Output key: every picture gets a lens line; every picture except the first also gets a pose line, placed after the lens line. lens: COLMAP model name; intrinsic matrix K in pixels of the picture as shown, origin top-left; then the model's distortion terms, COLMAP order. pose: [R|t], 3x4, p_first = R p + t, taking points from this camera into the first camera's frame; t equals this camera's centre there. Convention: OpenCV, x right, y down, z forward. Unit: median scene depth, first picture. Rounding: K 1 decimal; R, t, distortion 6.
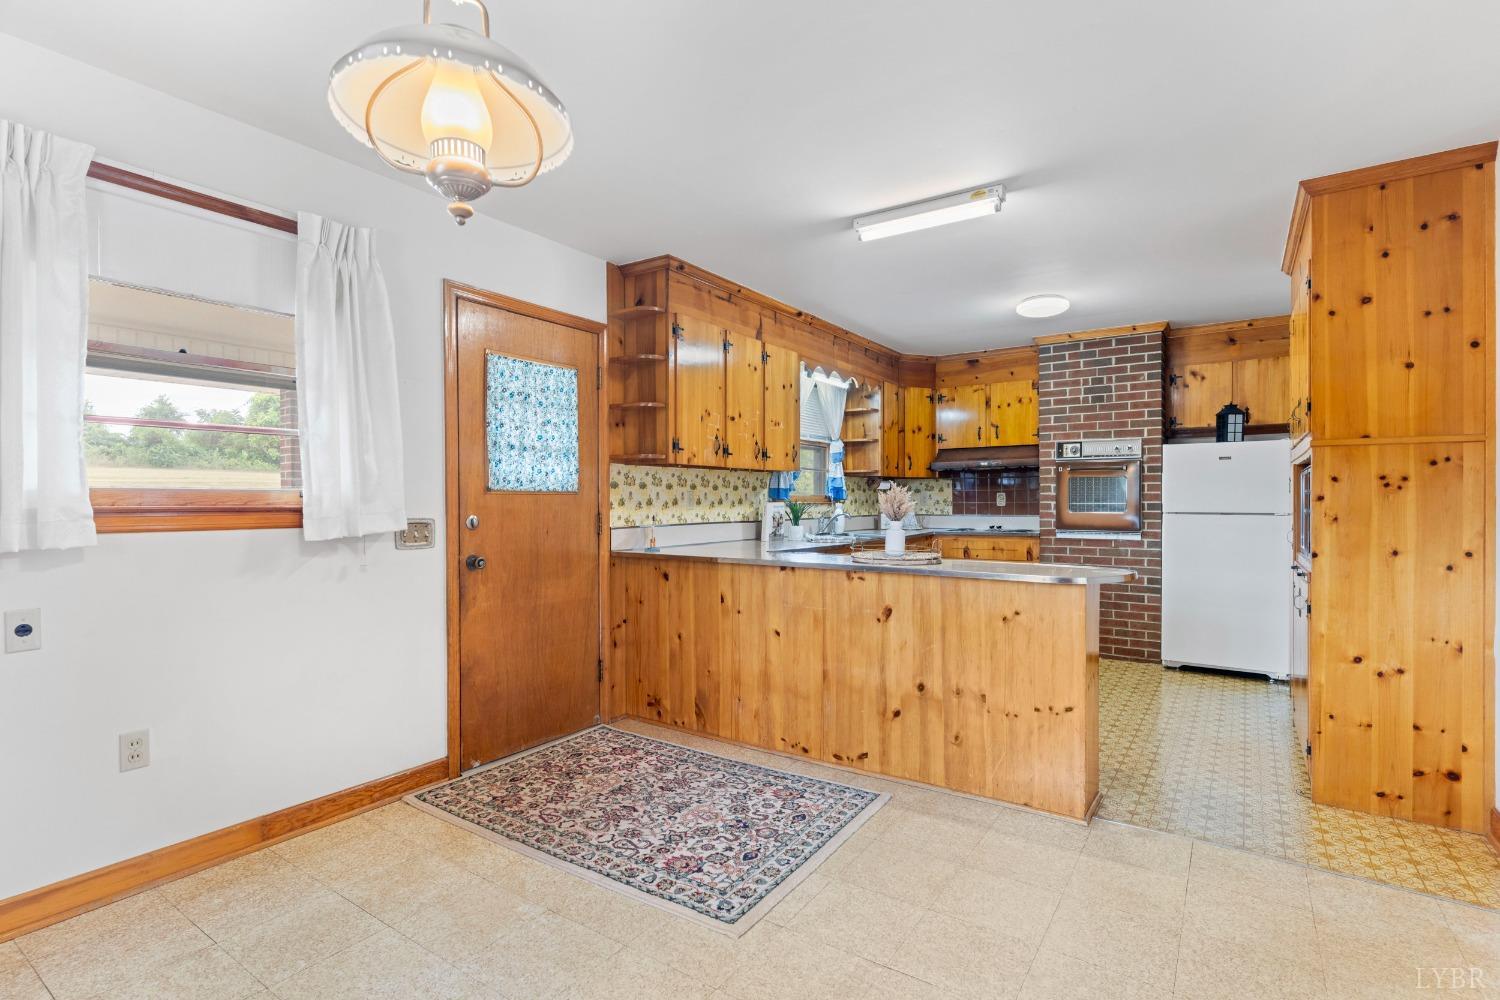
lens RADIAL K [[716.3, 0, 750.0], [0, 716.3, 500.0], [0, 0, 1]] dist [0.001143, 0.000310]
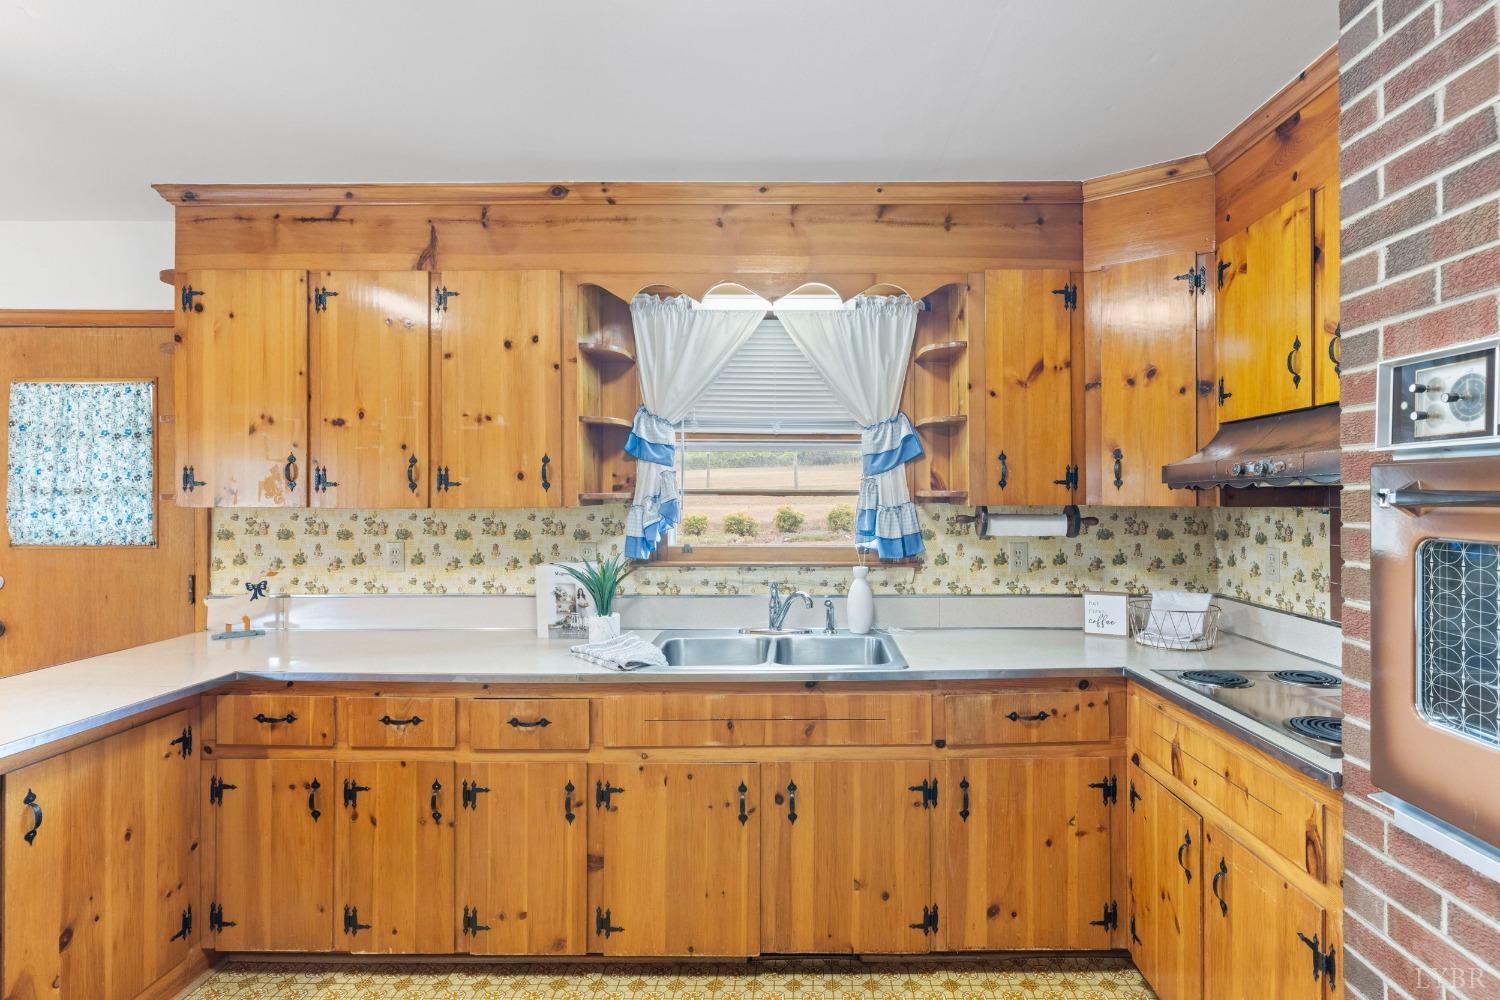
lens RADIAL K [[745.3, 0, 795.3], [0, 745.3, 490.1], [0, 0, 1]] dist [0.000754, 0.000351]
pose [[0.561422, -0.003430, -0.827522, 0.526402], [-0.001029, 0.999988, -0.004843, -0.044627], [0.827529, 0.003571, 0.561412, 0.757202]]
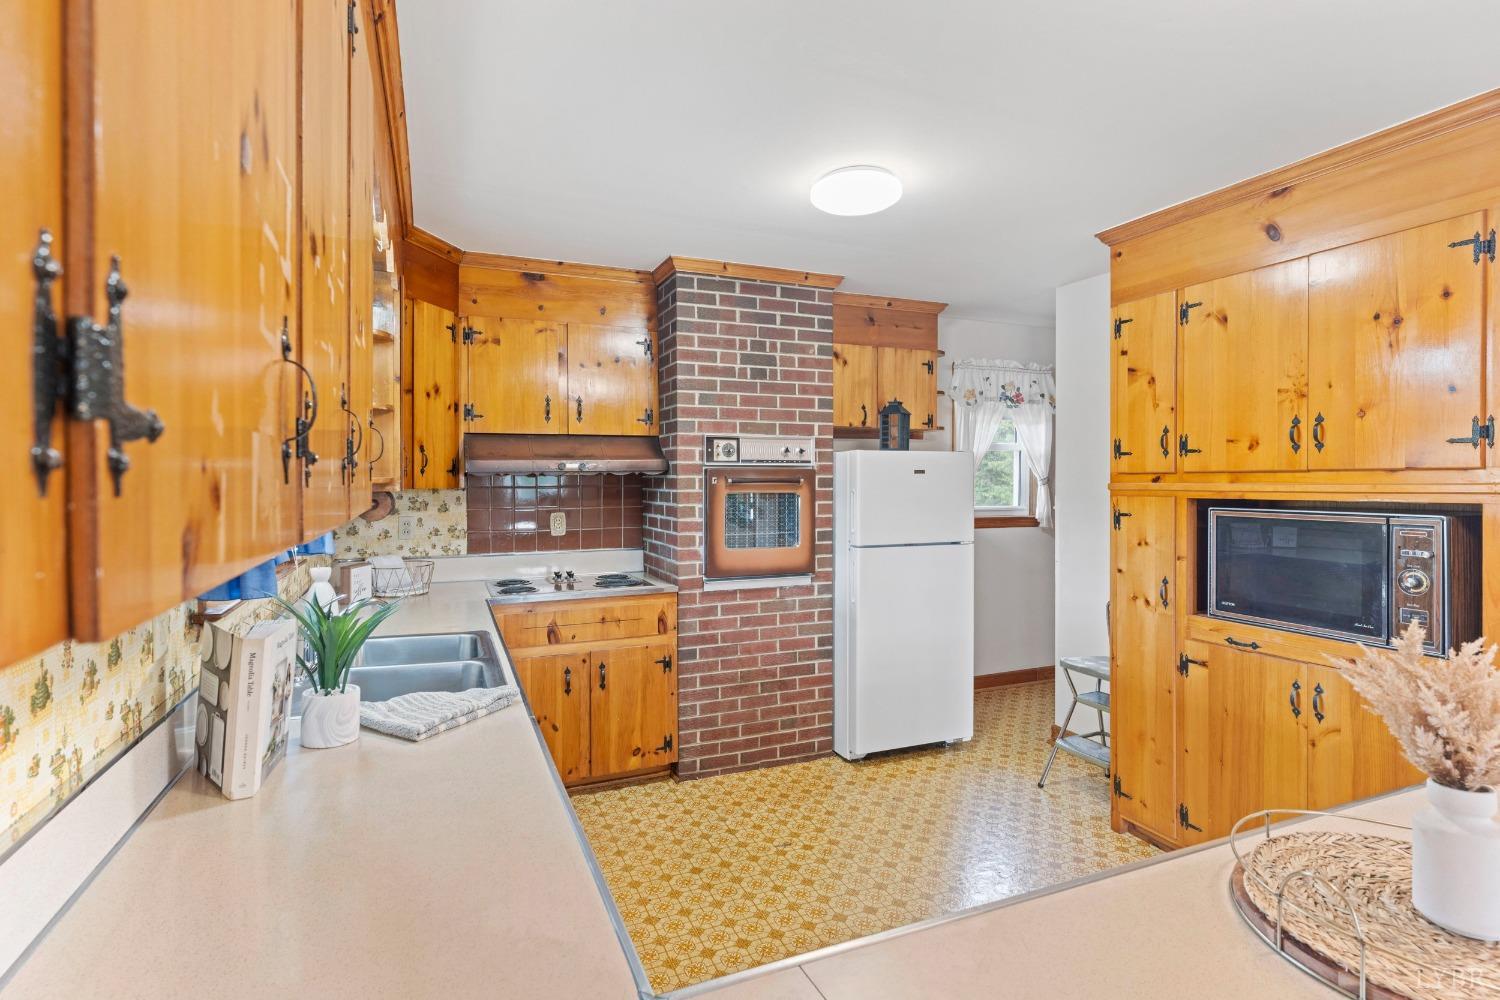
lens RADIAL K [[744.8, 0, 752.4], [0, 744.8, 482.6], [0, 0, 1]] dist [0.000148, 0.000013]
pose [[0.542267, -0.005490, 0.840188, -0.088420], [-0.000524, 0.999976, 0.006872, -0.046468], [-0.840206, -0.004166, 0.542251, 0.638868]]
